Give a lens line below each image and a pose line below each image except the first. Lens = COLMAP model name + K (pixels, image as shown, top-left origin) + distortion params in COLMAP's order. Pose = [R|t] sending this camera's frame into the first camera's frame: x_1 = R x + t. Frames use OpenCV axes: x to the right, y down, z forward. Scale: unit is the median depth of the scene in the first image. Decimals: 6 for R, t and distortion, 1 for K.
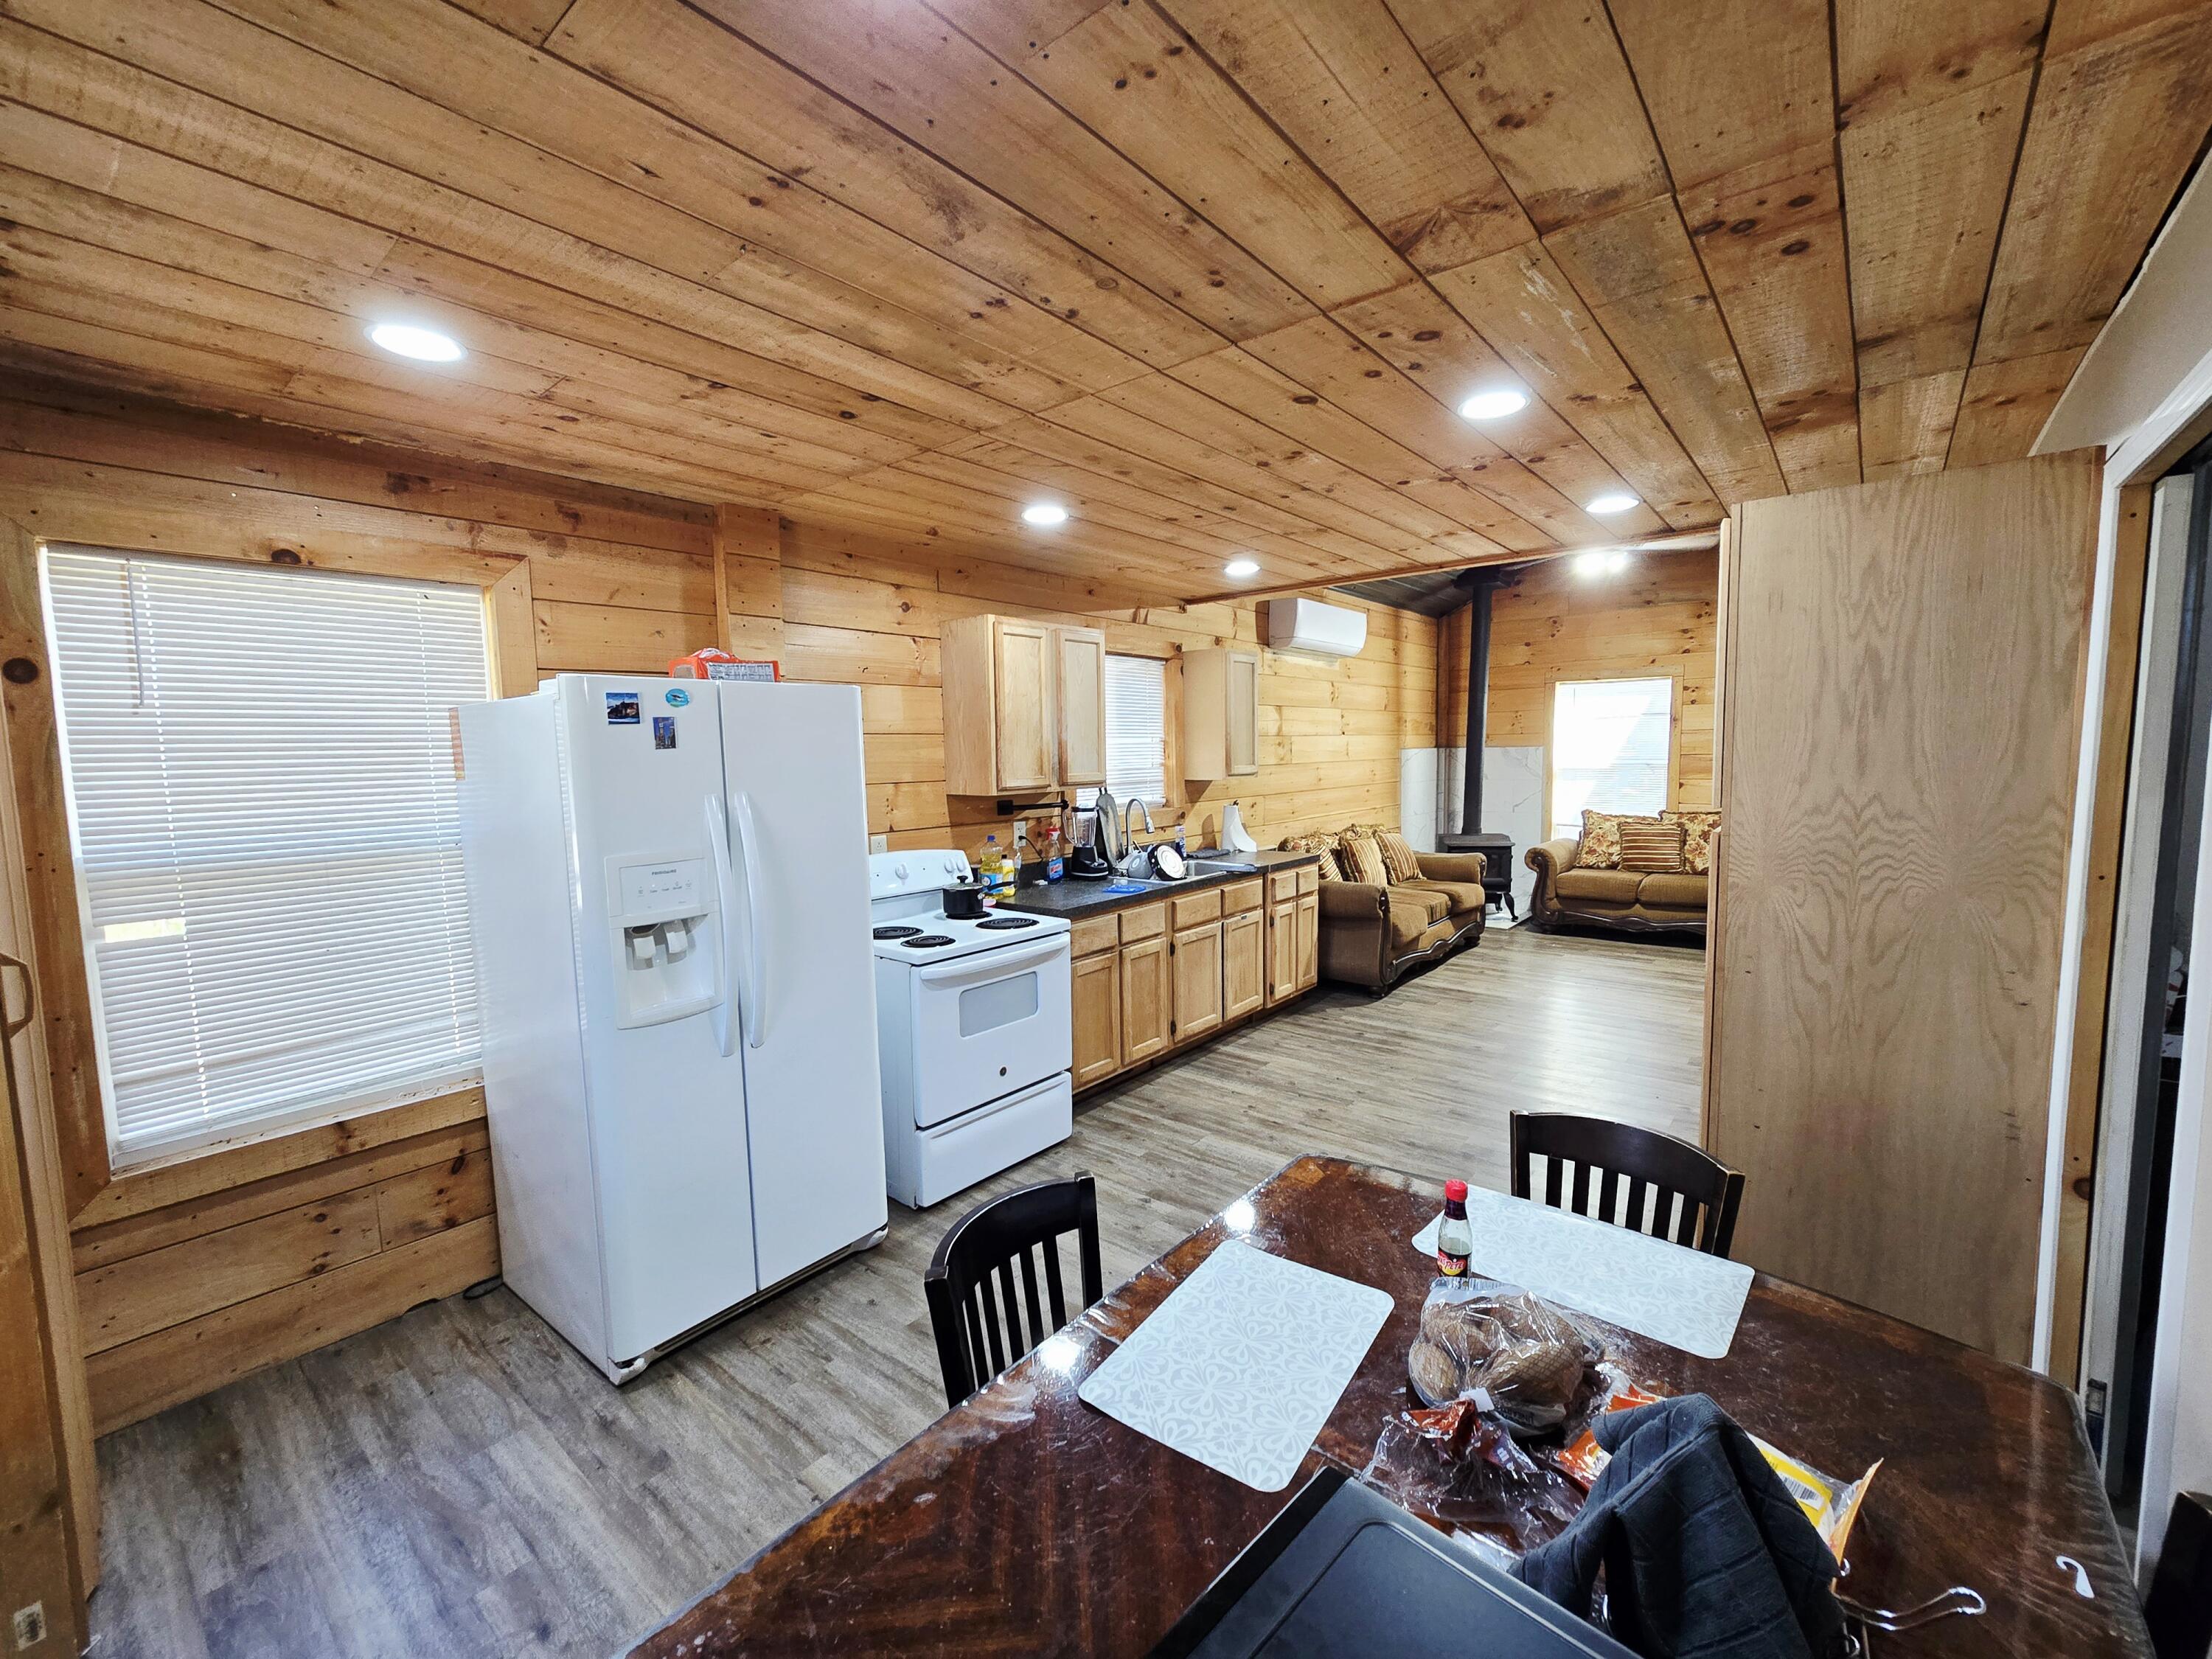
lens RADIAL K [[902.2, 0, 1107.6], [0, 902.2, 834.1], [0, 0, 1]] dist [-0.001430, 0.000613]
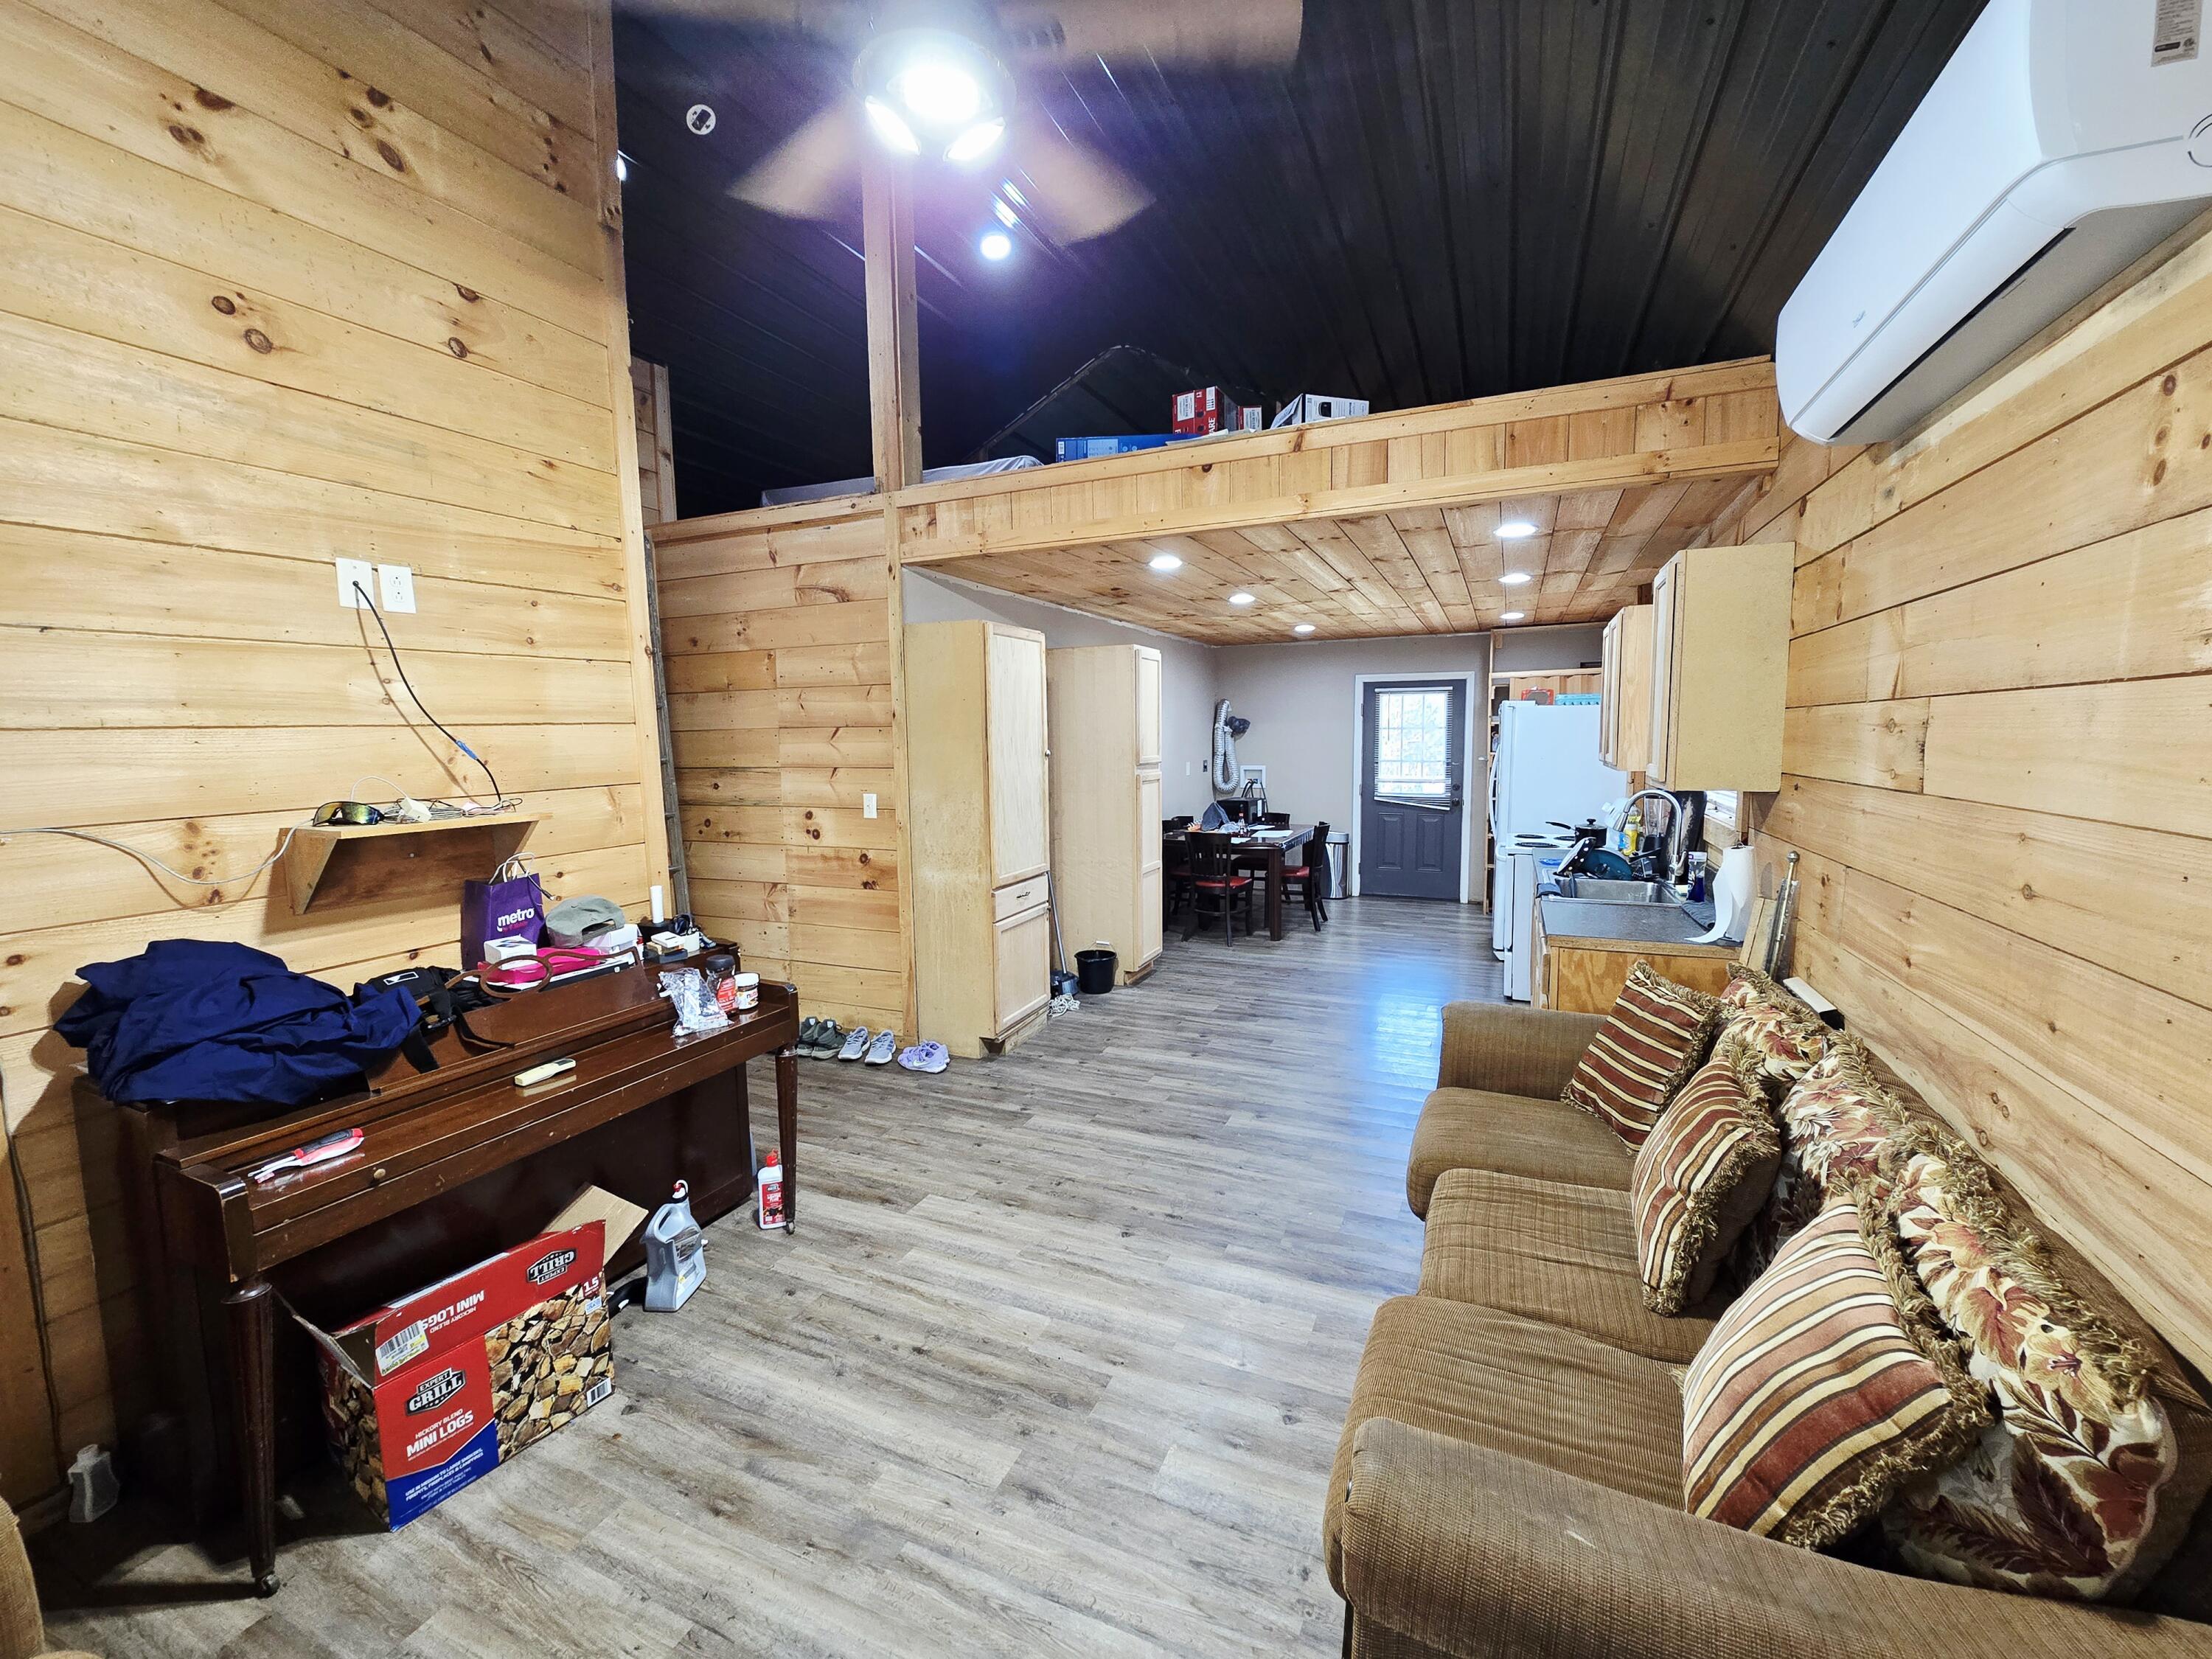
lens RADIAL K [[902.2, 0, 1105.2], [0, 902.2, 834.3], [0, 0, 1]] dist [-0.001430, 0.000613]
pose [[-0.962484, 0.060667, -0.264469, 0.664187], [0.005929, 0.979154, 0.203034, -0.156387], [0.271273, 0.193849, -0.942780, 1.499940]]
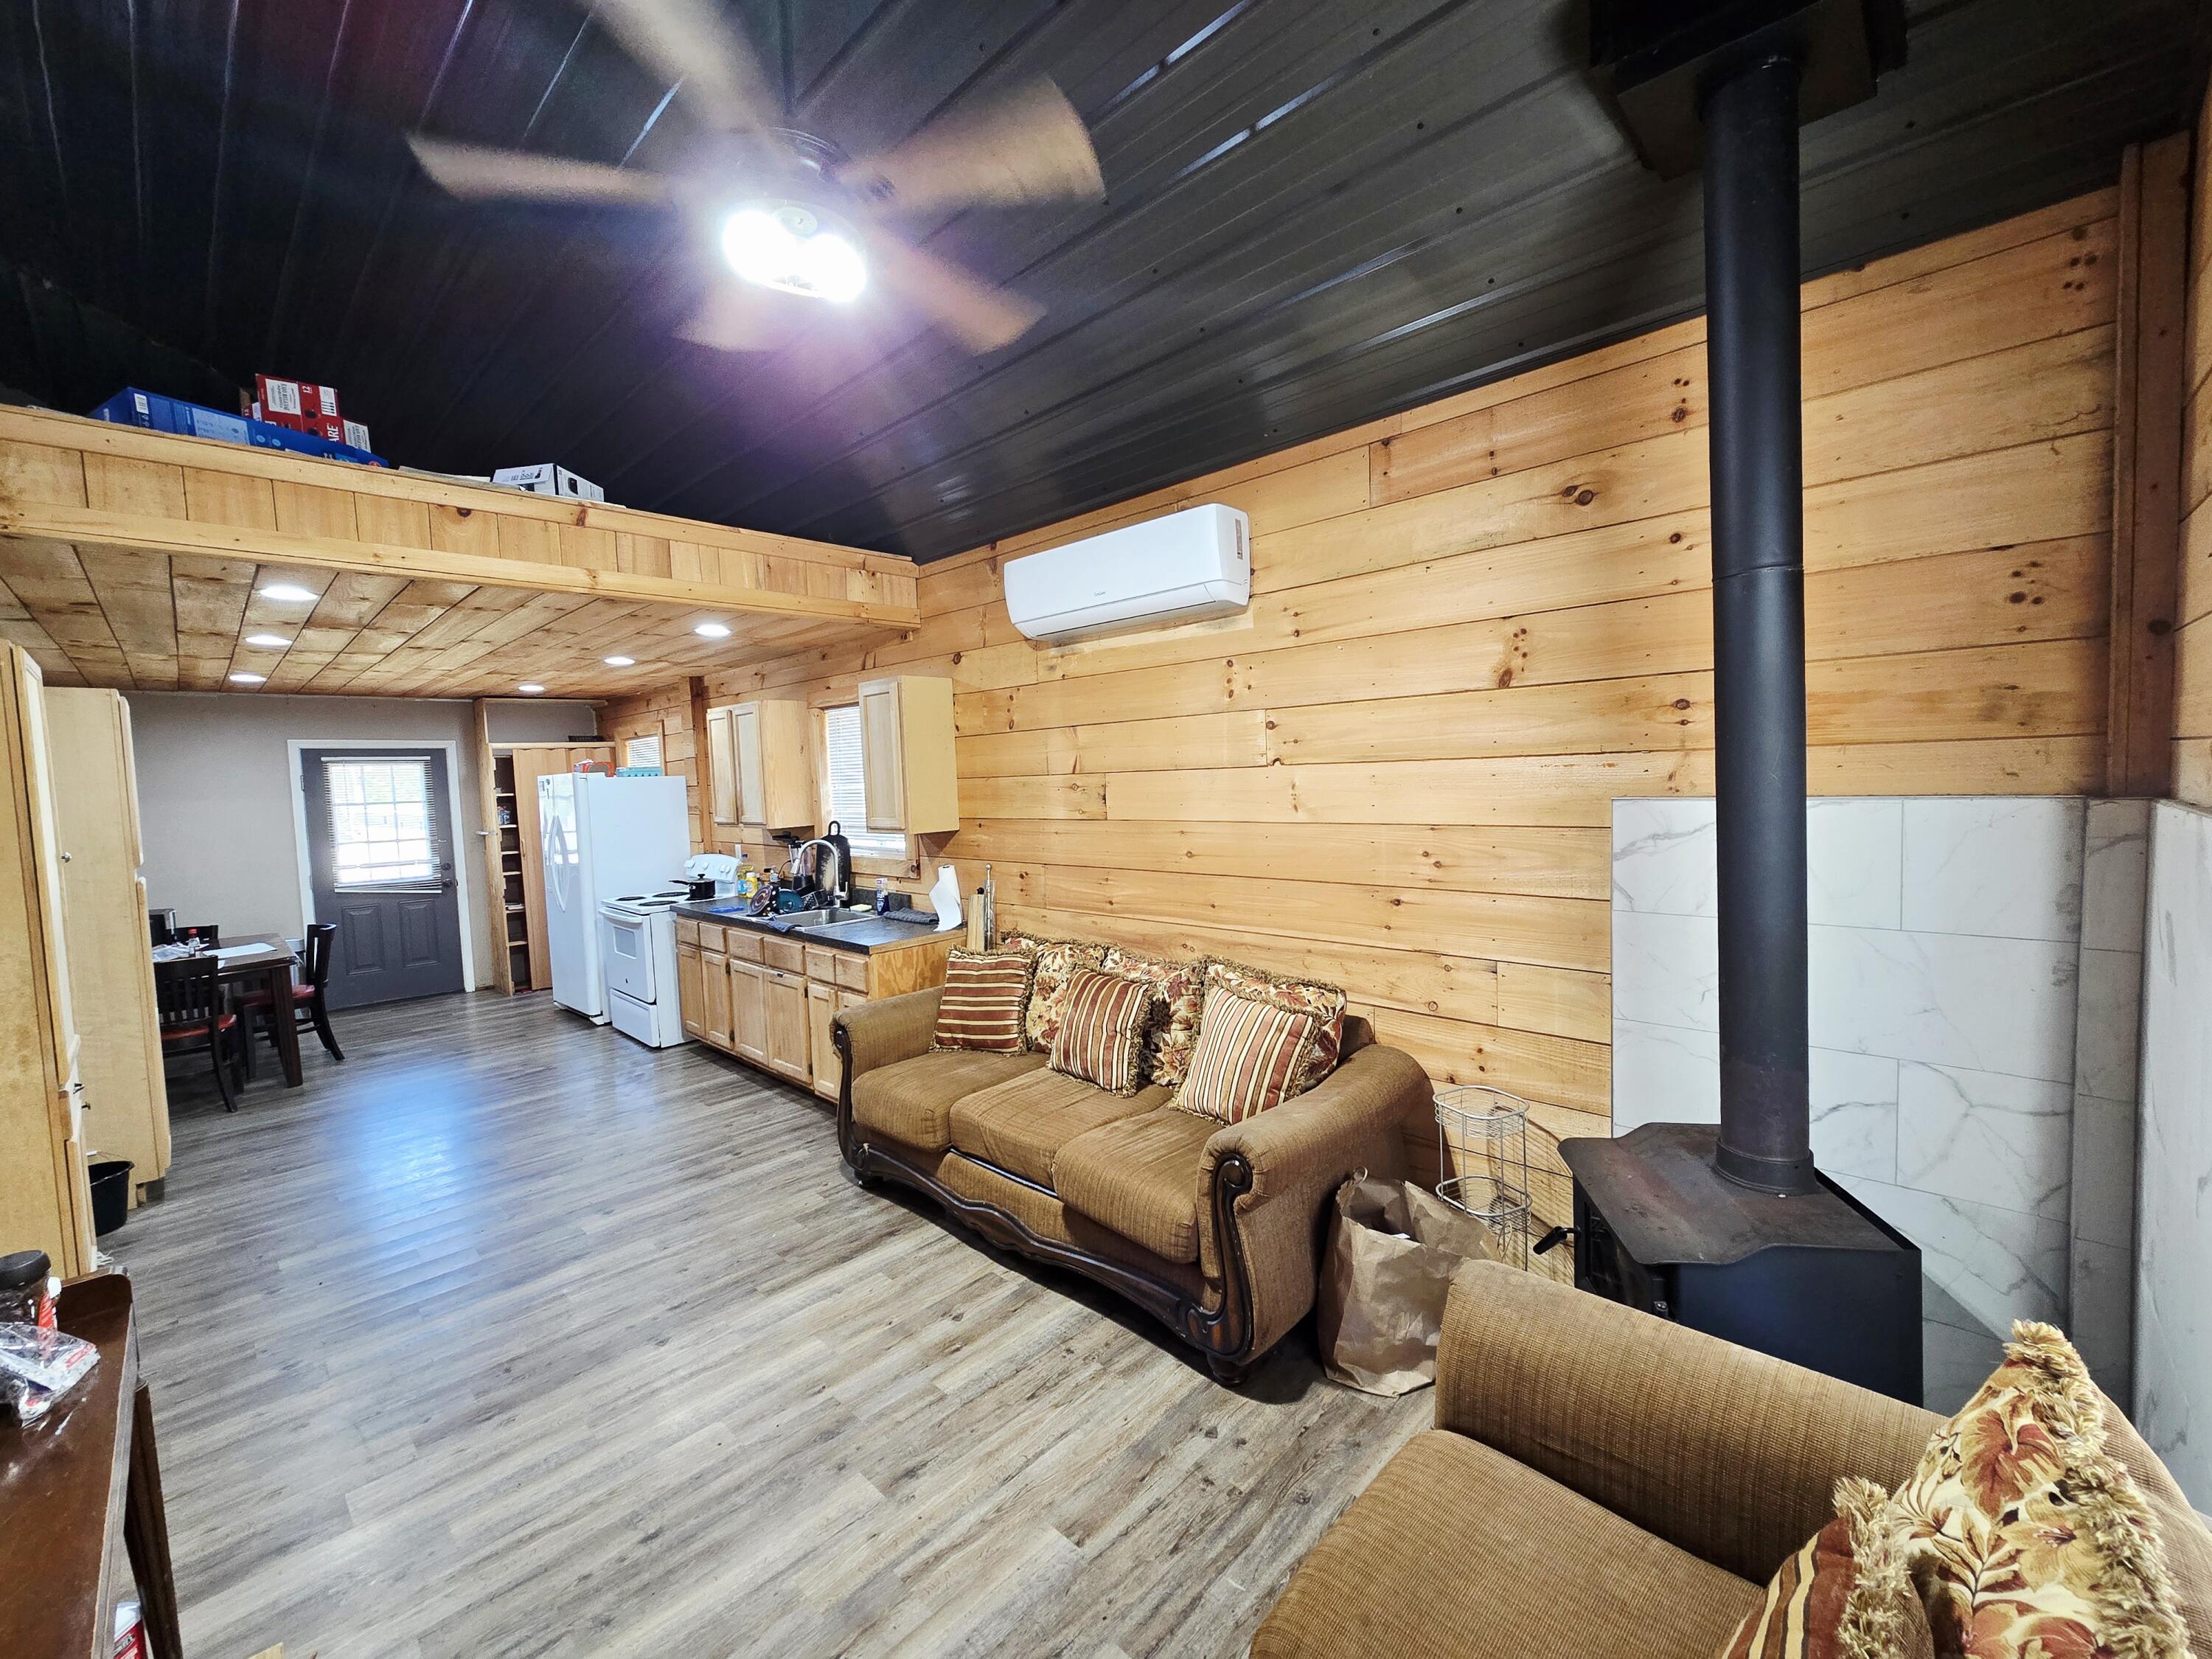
lens RADIAL K [[902.2, 0, 1108.2], [0, 902.2, 831.0], [0, 0, 1]] dist [-0.001430, 0.000613]
pose [[-0.074888, 0.085200, -0.993546, 0.988779], [-0.054963, 0.994476, 0.089423, -0.154331], [0.995676, 0.061305, -0.069791, 1.300642]]
